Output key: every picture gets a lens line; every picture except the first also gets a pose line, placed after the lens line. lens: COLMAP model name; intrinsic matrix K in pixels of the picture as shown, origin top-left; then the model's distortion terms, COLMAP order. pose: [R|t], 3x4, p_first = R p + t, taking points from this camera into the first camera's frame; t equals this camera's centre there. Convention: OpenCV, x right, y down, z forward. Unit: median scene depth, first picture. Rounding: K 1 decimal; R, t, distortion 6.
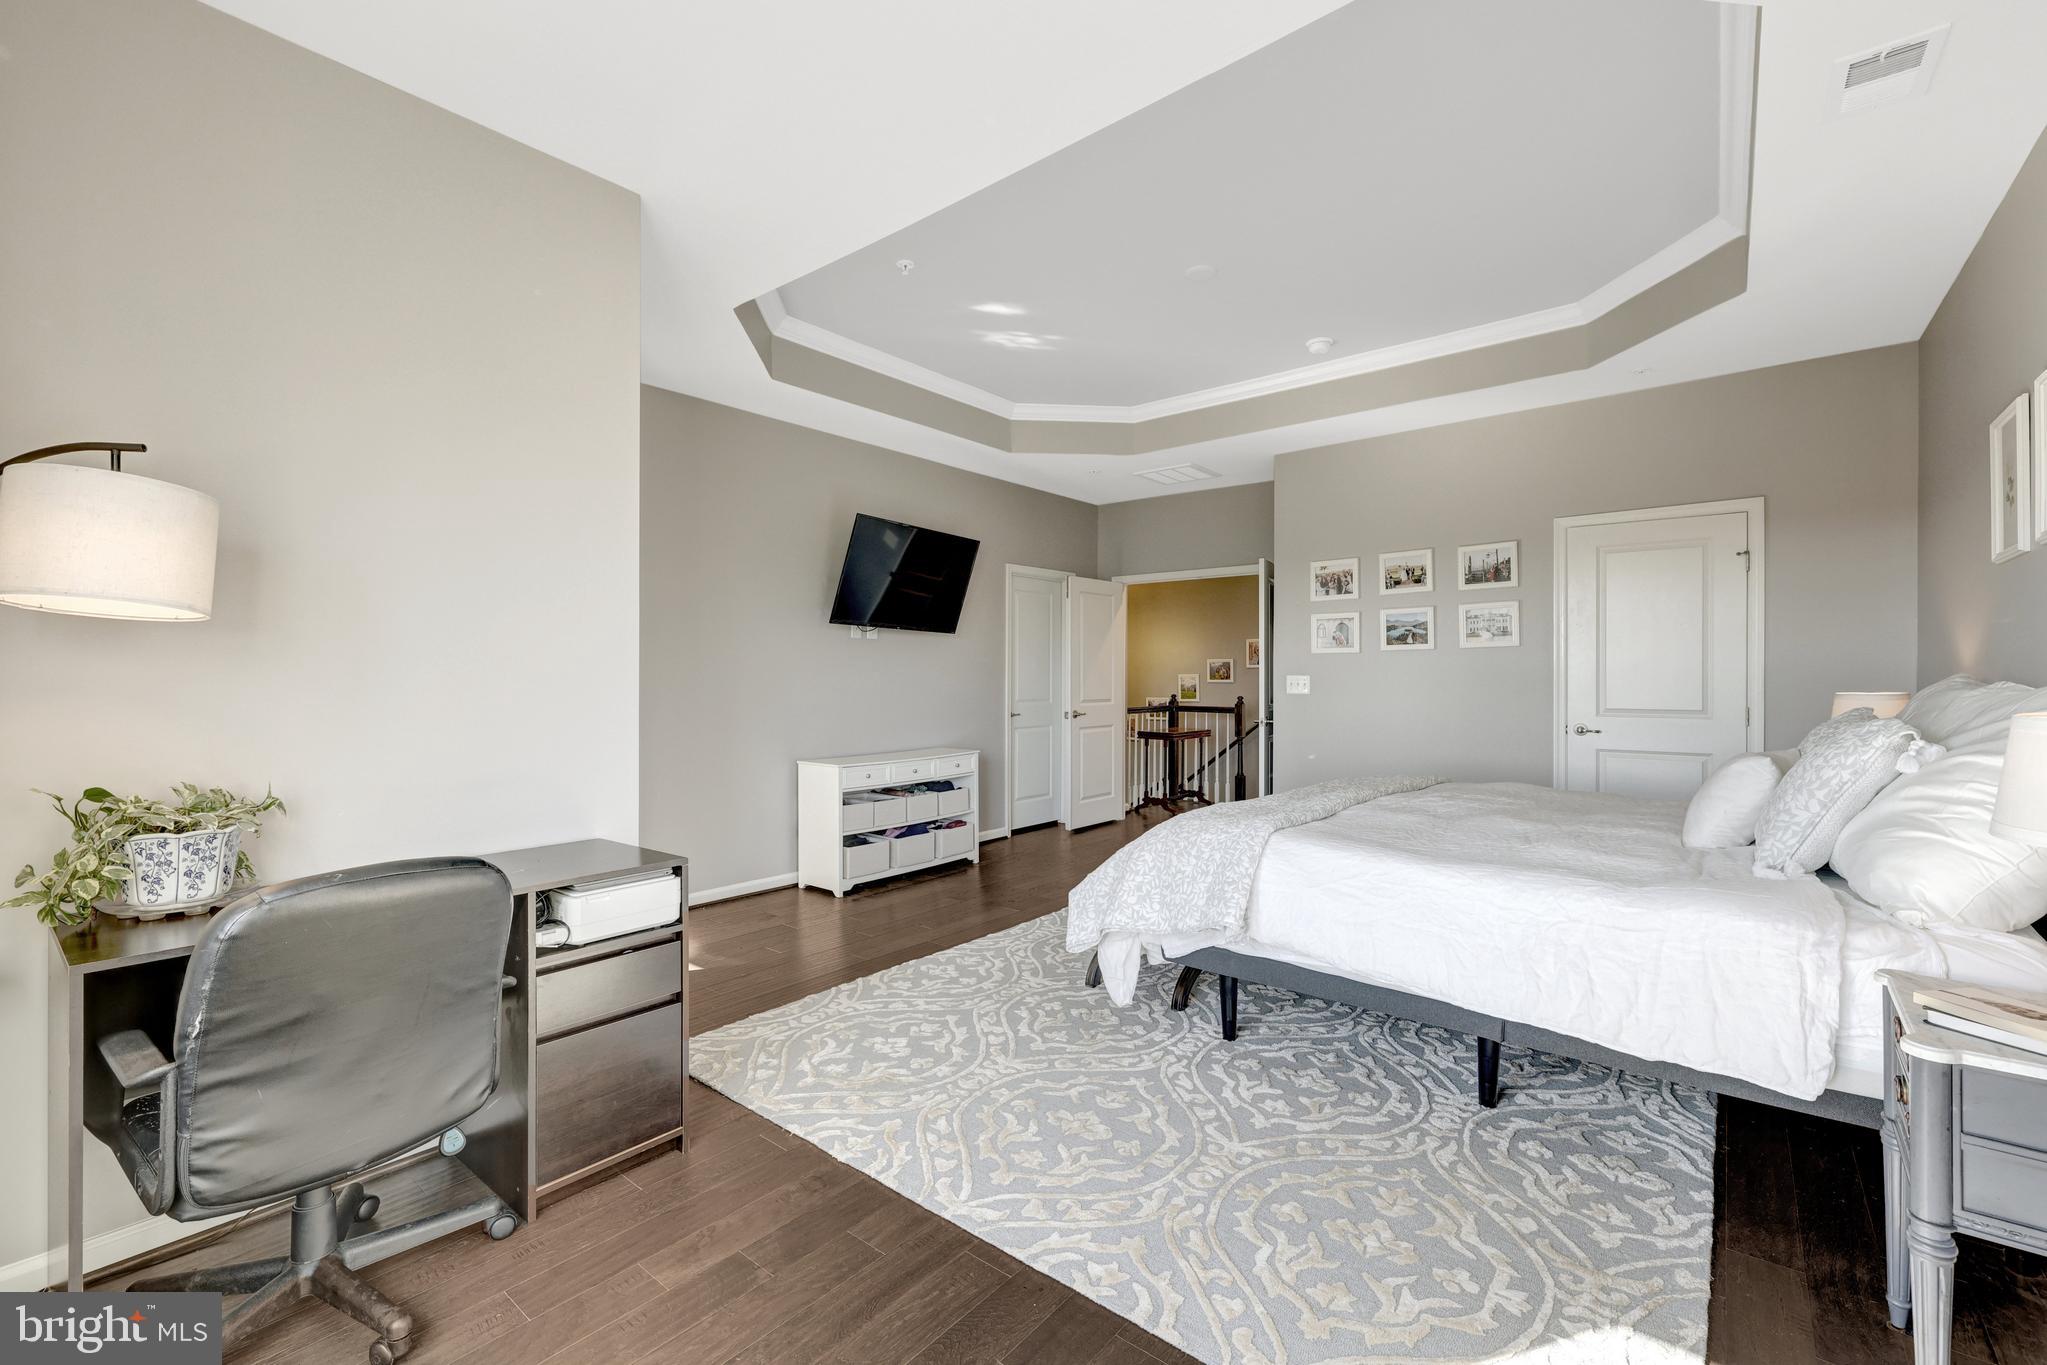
lens RADIAL K [[882.3, 0, 1025.4], [0, 882.3, 682.0], [0, 0, 1]] dist [-0.003946, 0.000135]
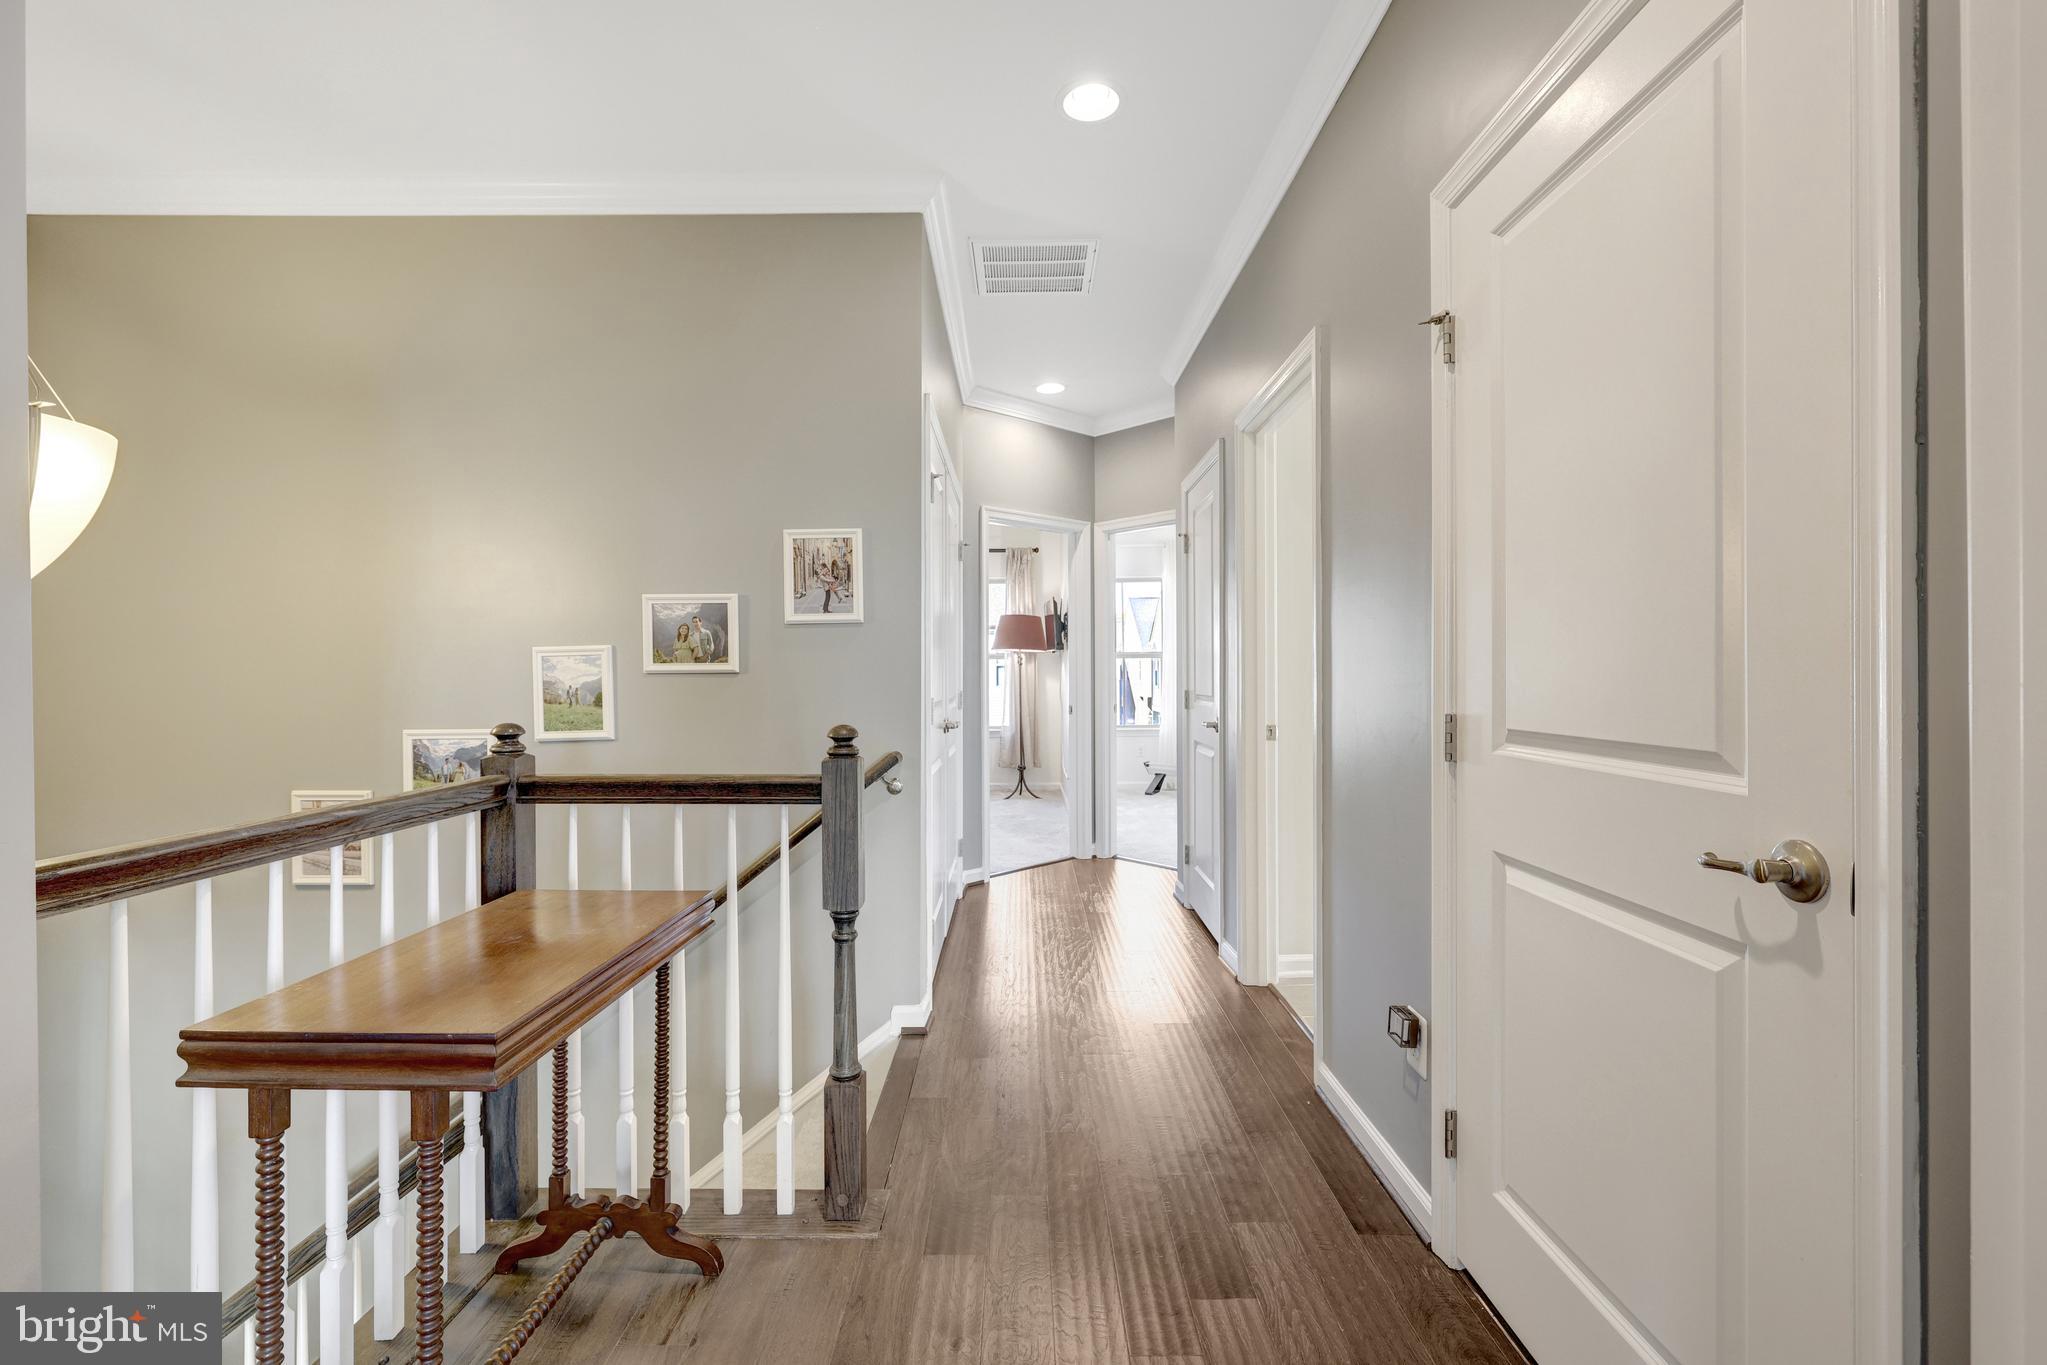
lens RADIAL K [[882.3, 0, 1014.1], [0, 882.3, 687.9], [0, 0, 1]] dist [-0.003946, 0.000135]
pose [[0.780130, -0.002719, 0.625611, 0.130314], [0.004467, 0.999989, -0.001224, 0.006661], [-0.625601, 0.003749, 0.780134, 0.758615]]
